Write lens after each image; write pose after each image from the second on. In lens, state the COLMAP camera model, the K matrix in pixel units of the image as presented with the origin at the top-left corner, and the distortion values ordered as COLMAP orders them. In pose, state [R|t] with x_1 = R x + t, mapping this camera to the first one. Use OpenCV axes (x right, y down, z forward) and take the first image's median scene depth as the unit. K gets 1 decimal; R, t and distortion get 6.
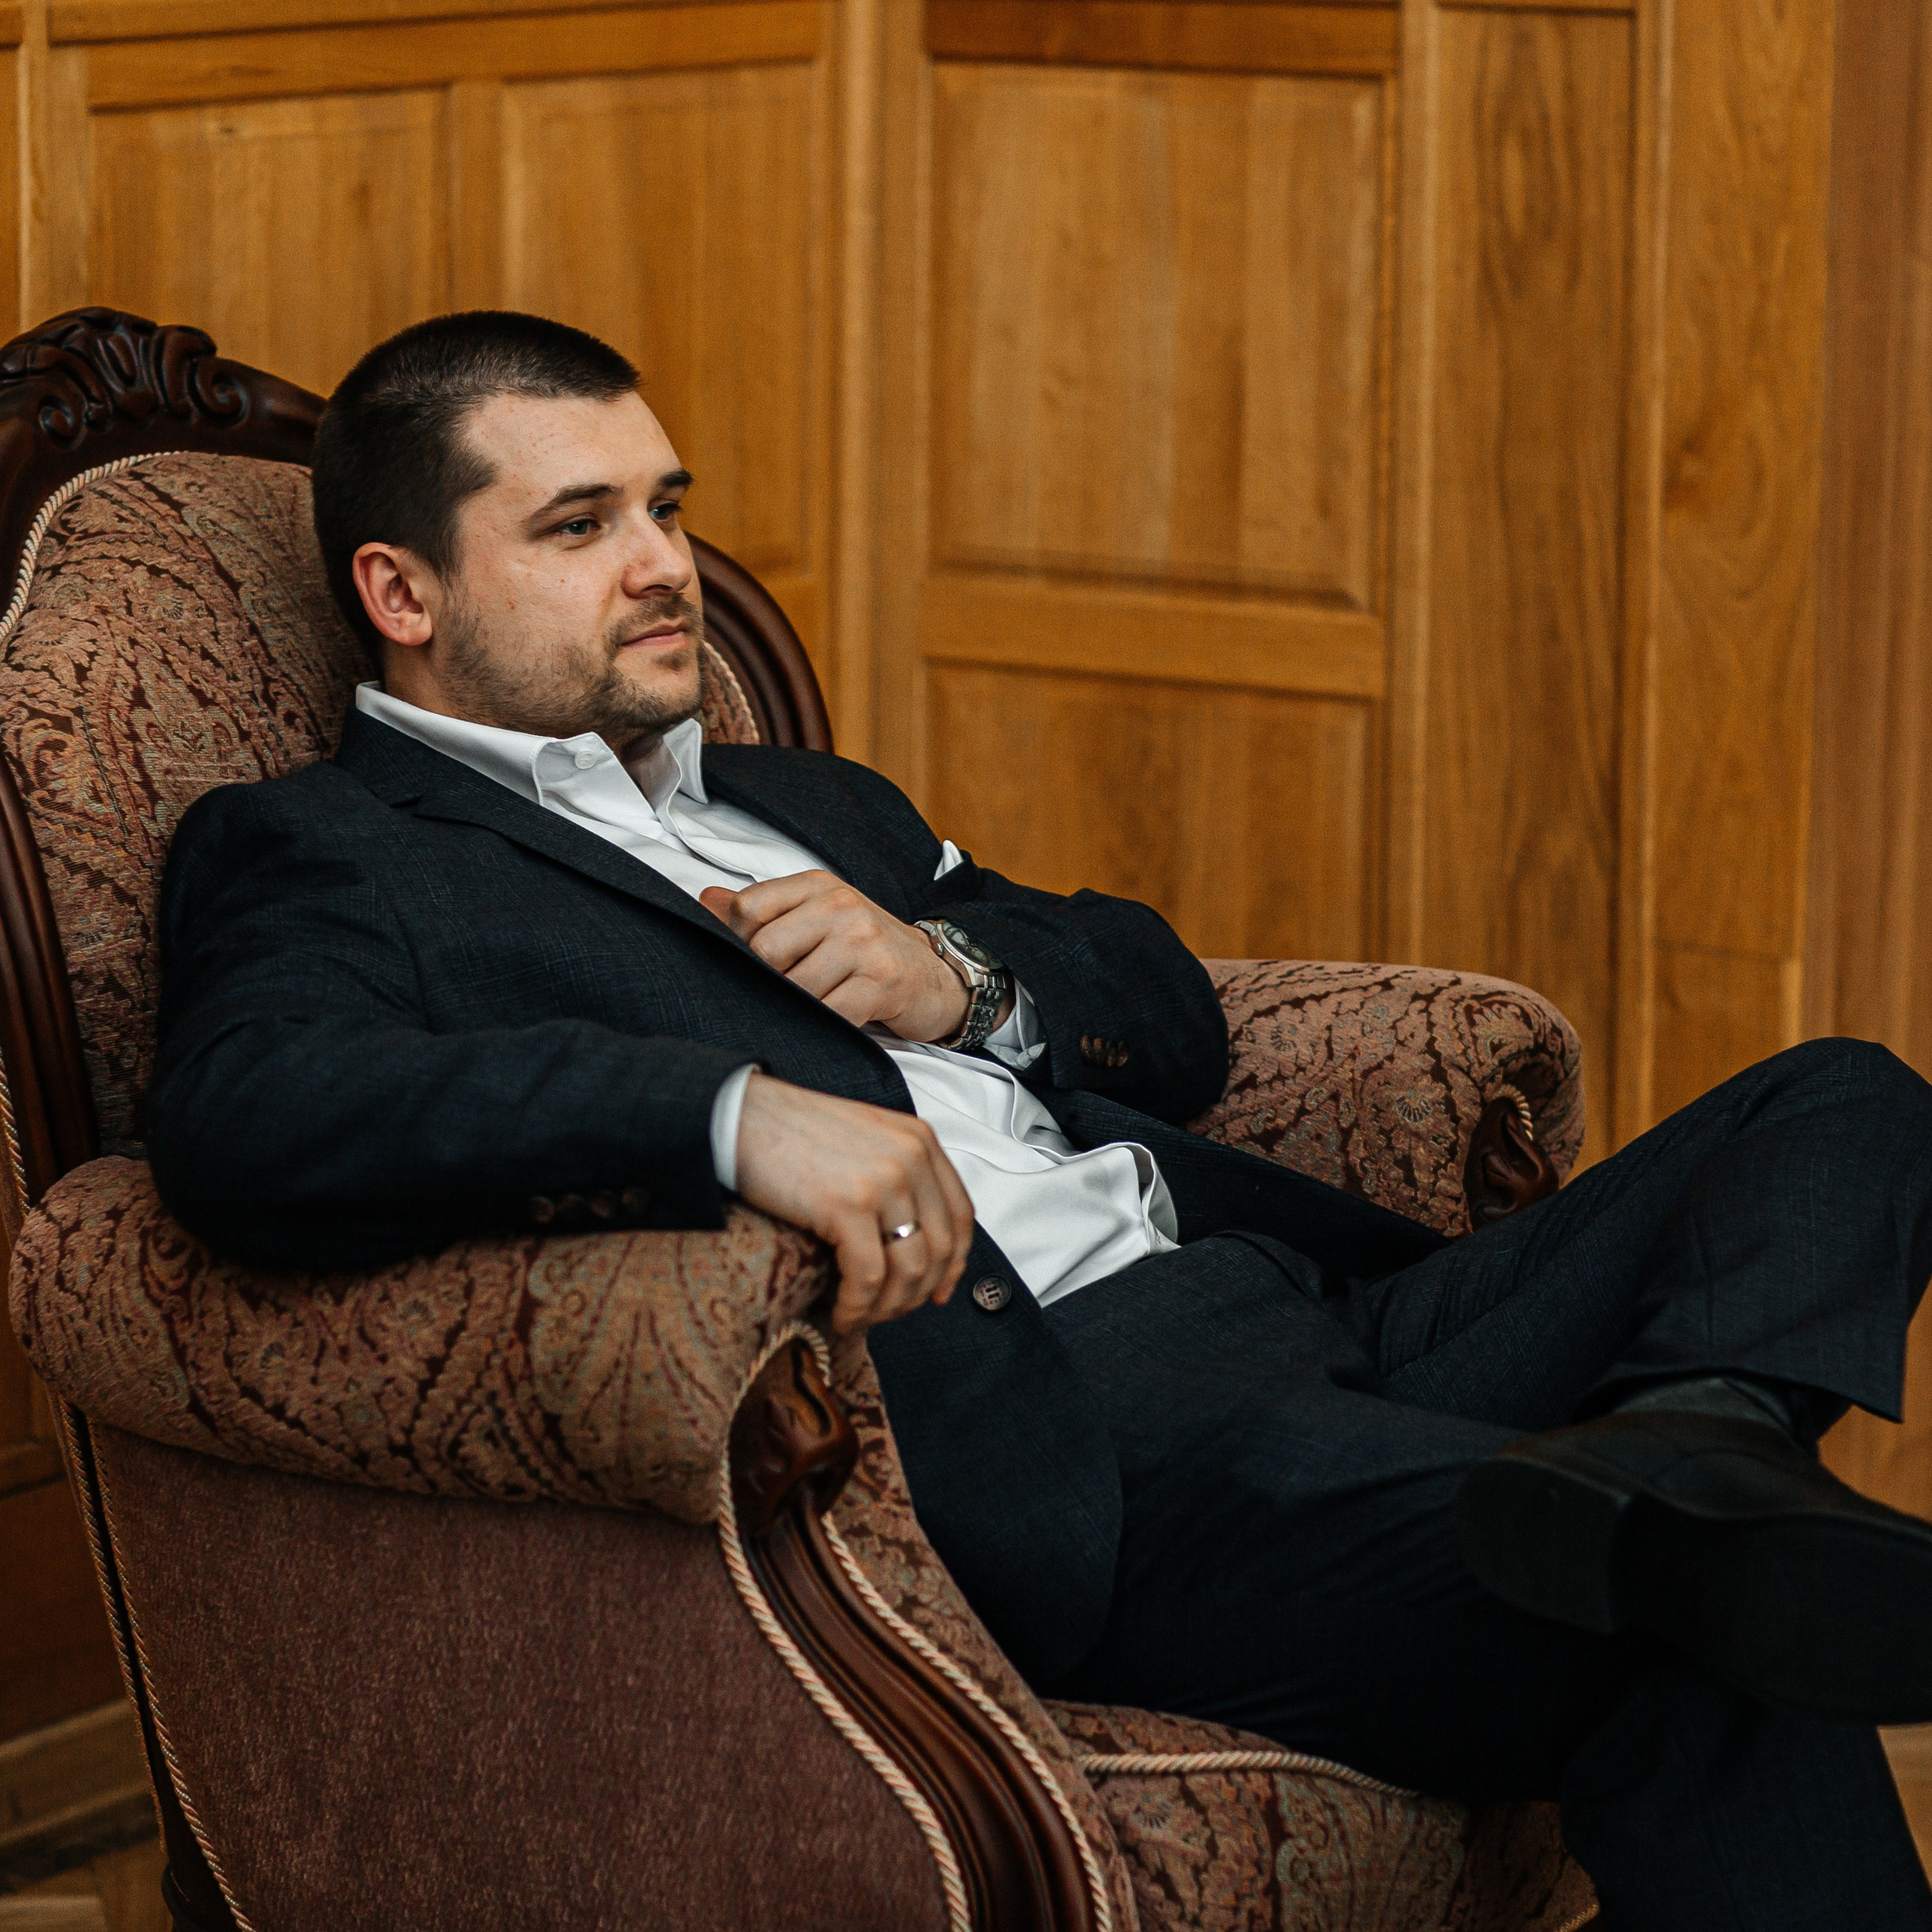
lens RADIAL K [[6898.0, 0, 966.0], [0, 6898.0, 966.0], [0, 0, 1]] dist [-0.211900, 1.459219]
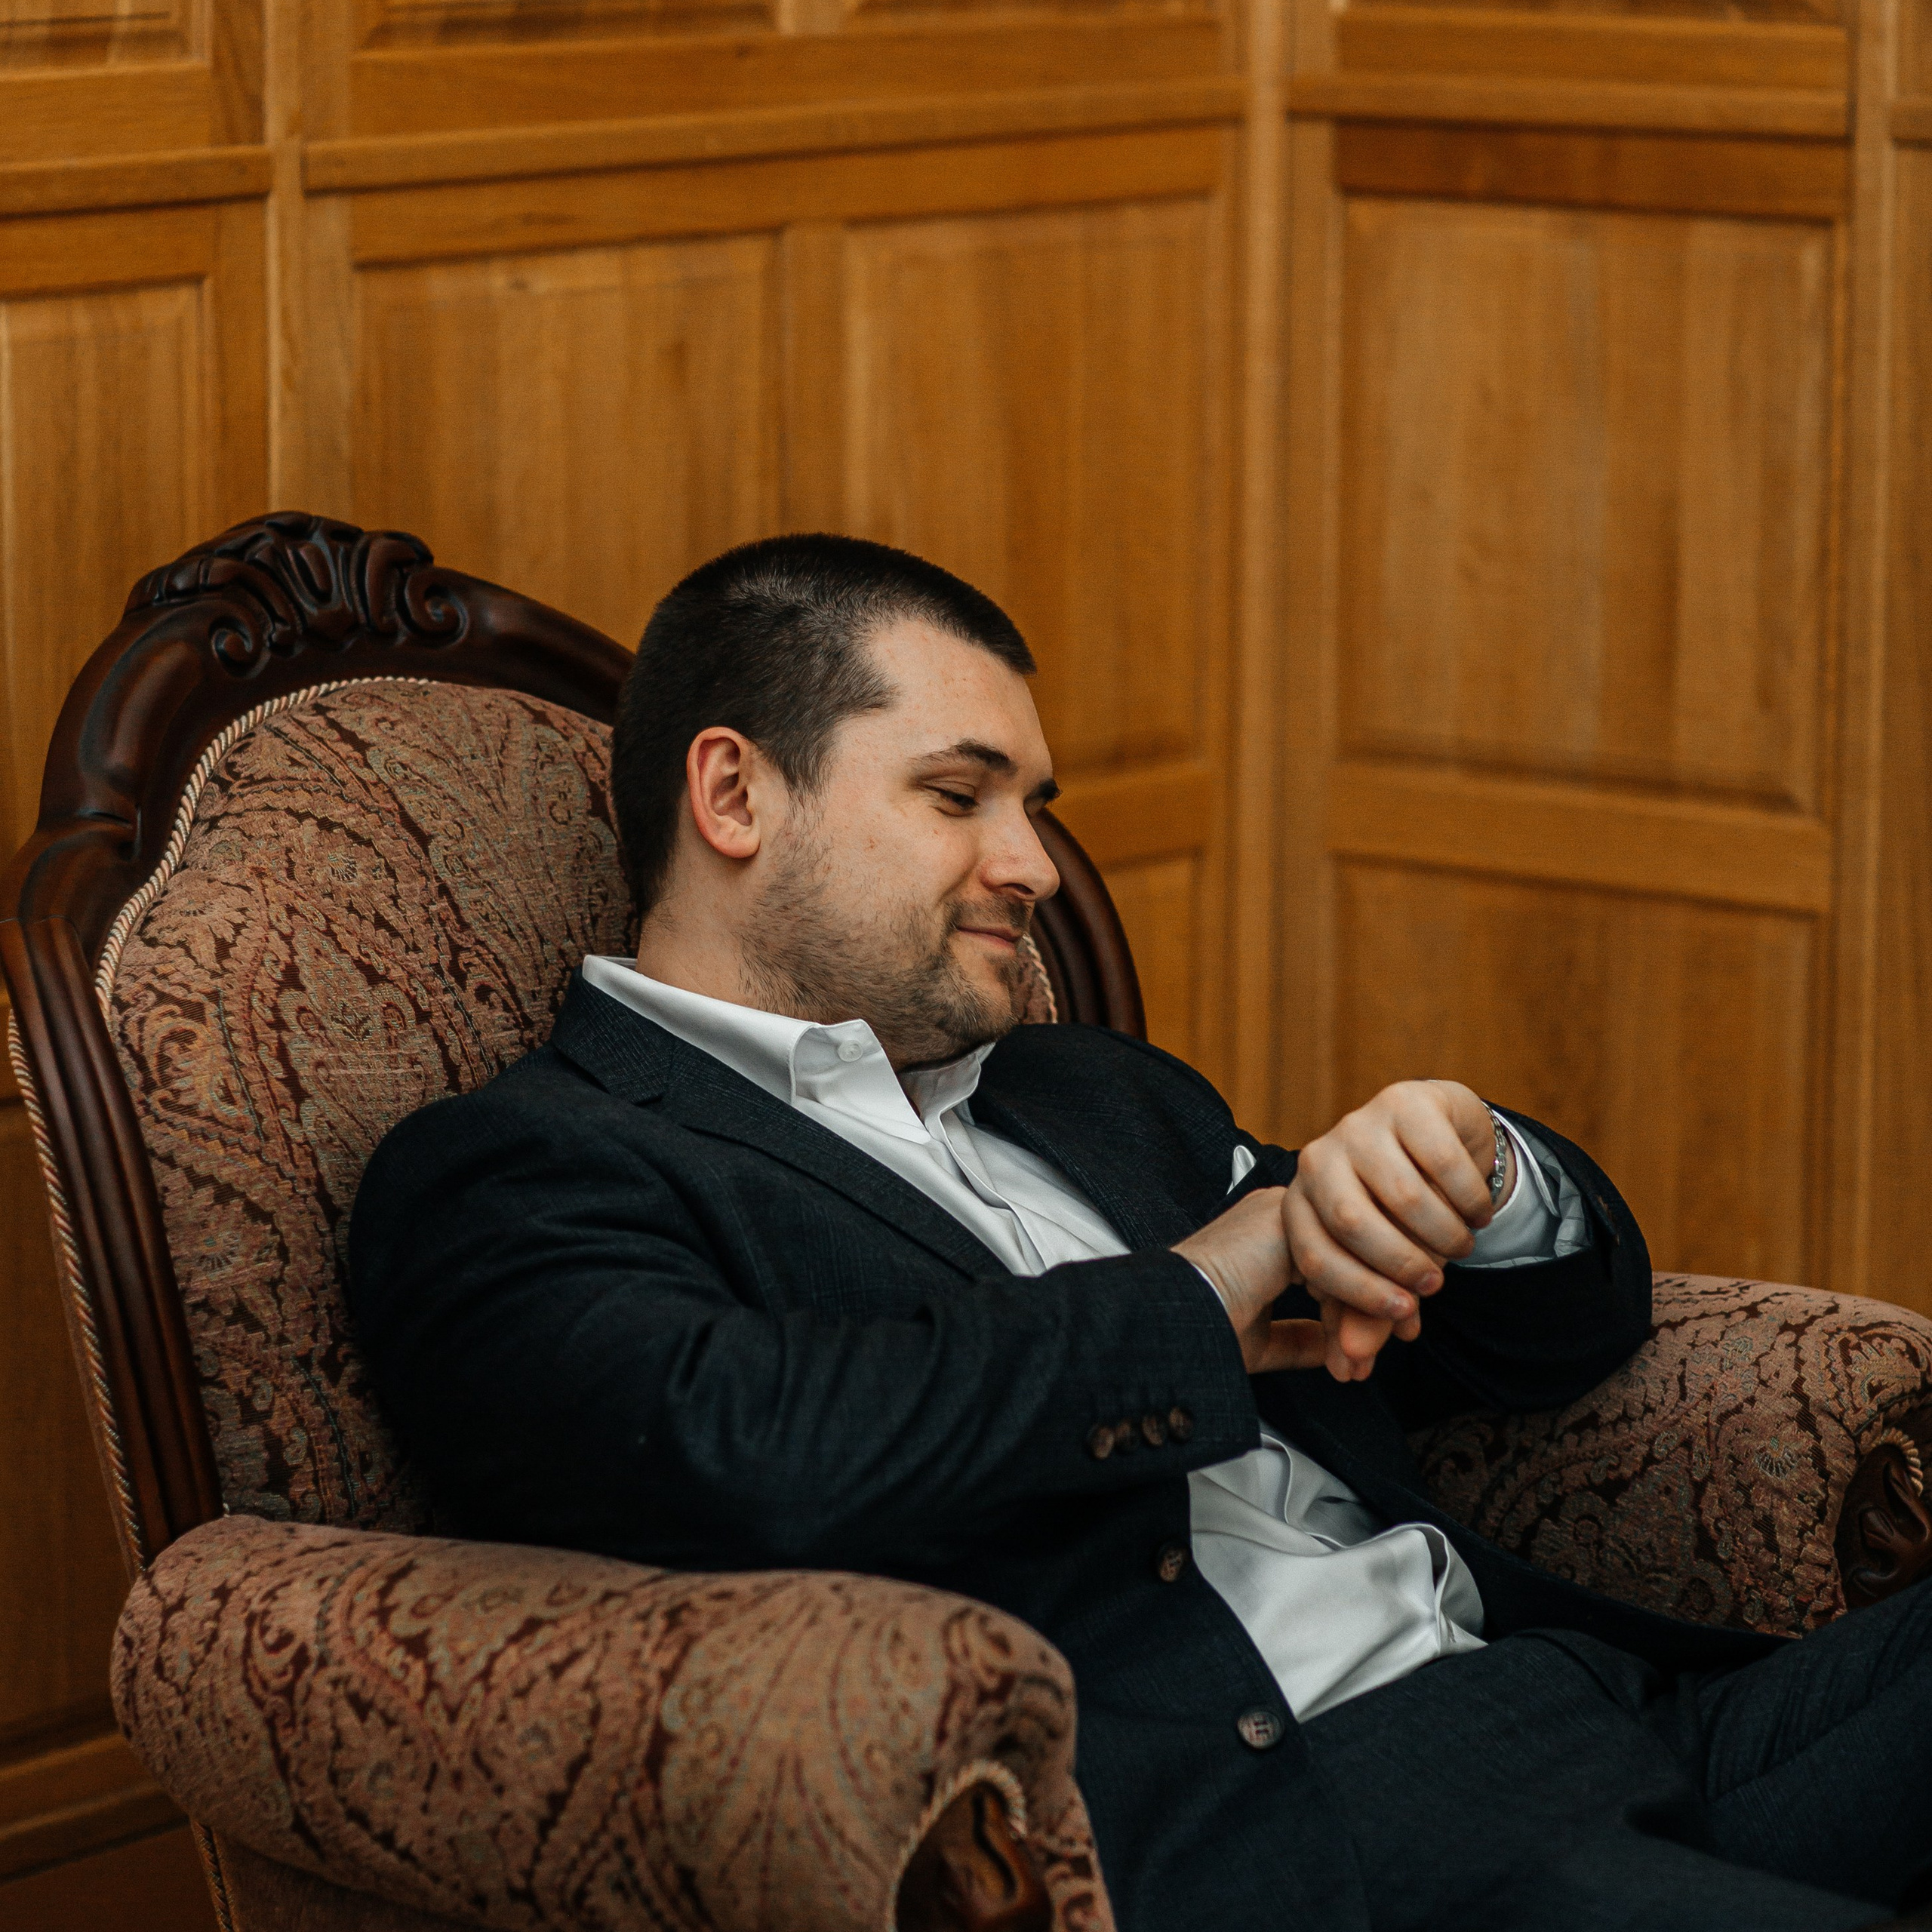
lens RADIAL K [[6786.7, 0, 968.5], [0, 6786.7, 876.6], [0, 0, 1]] dist [0.055100, -5.297342]
pose [[0.995151, 0.012549, -0.097552, 0.046790], [-0.013998, 0.999801, -0.014186, -0.039316], [0.097354, 0.015483, 0.995129, 0.148514]]
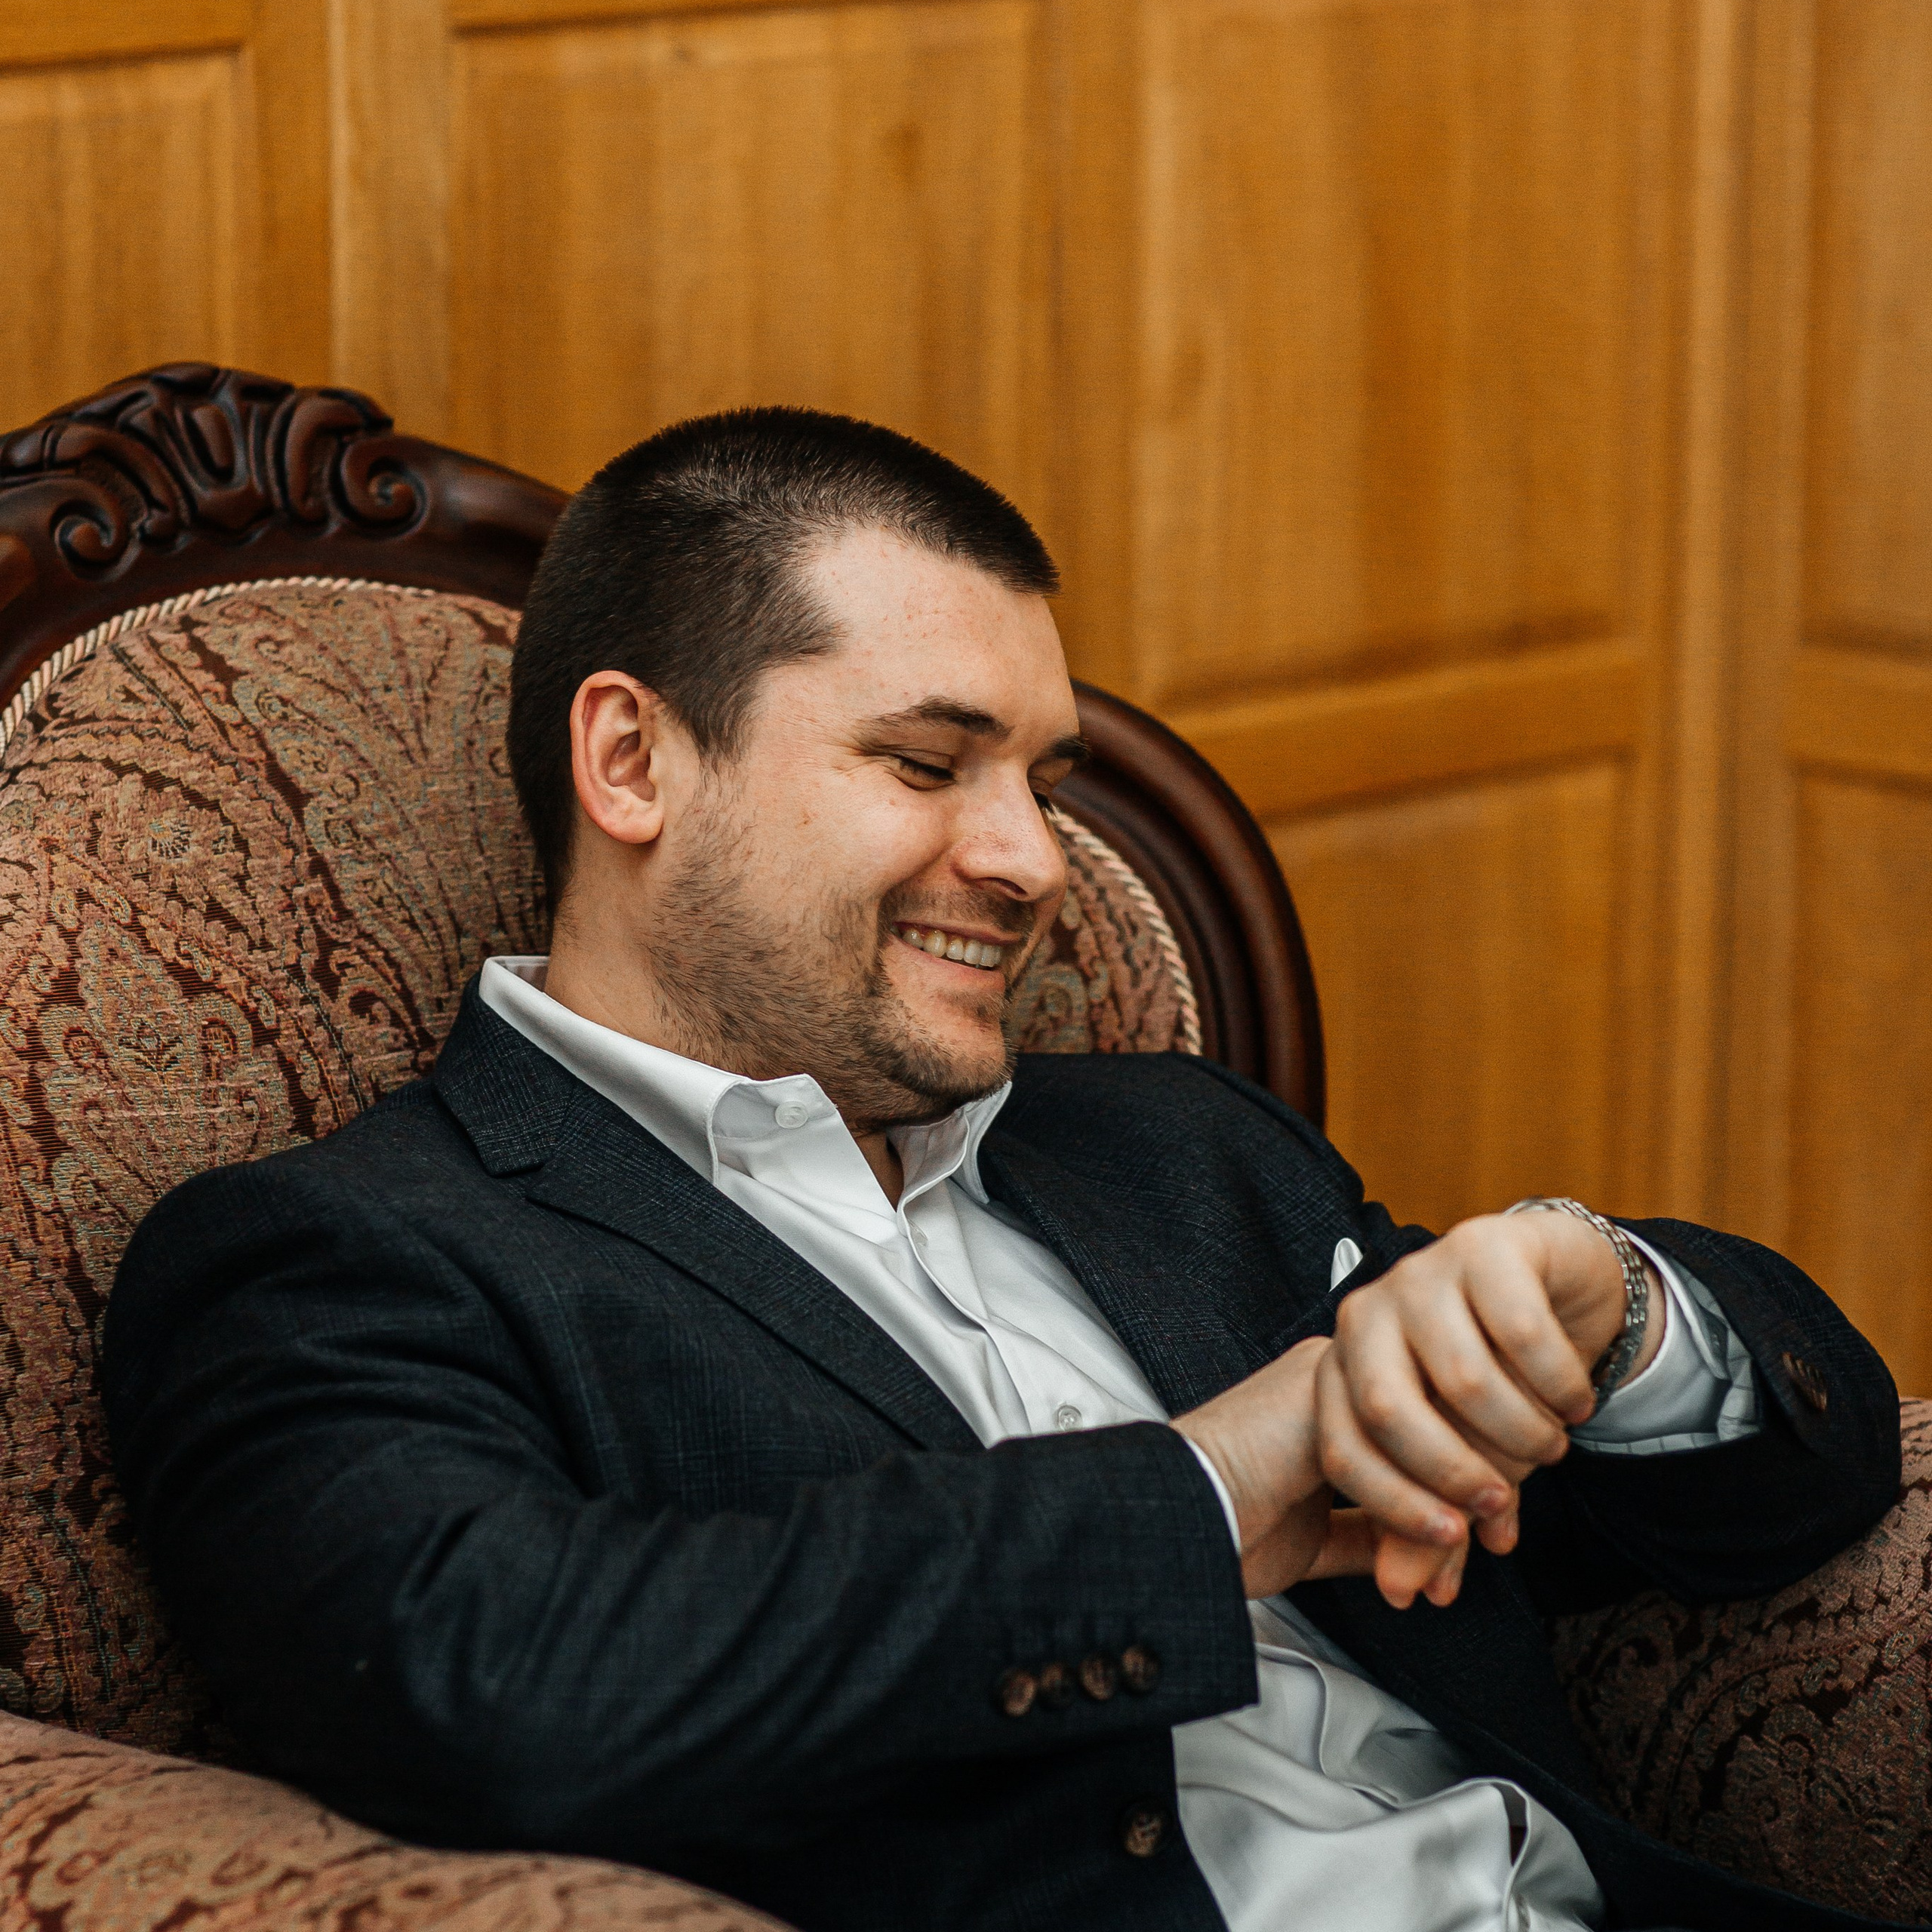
lens RADIAL K [[7096.3, 0, 966.0], [0, 7096.3, 966.0], [0, 0, 1]] dist [-0.042067, -0.613769]
pose [[0.970843, 0.045903, -0.235281, 0.121226], [-0.037345, 0.998473, 0.040705, -0.069755], [0.236791, -0.030731, 0.971075, 0.341324]]
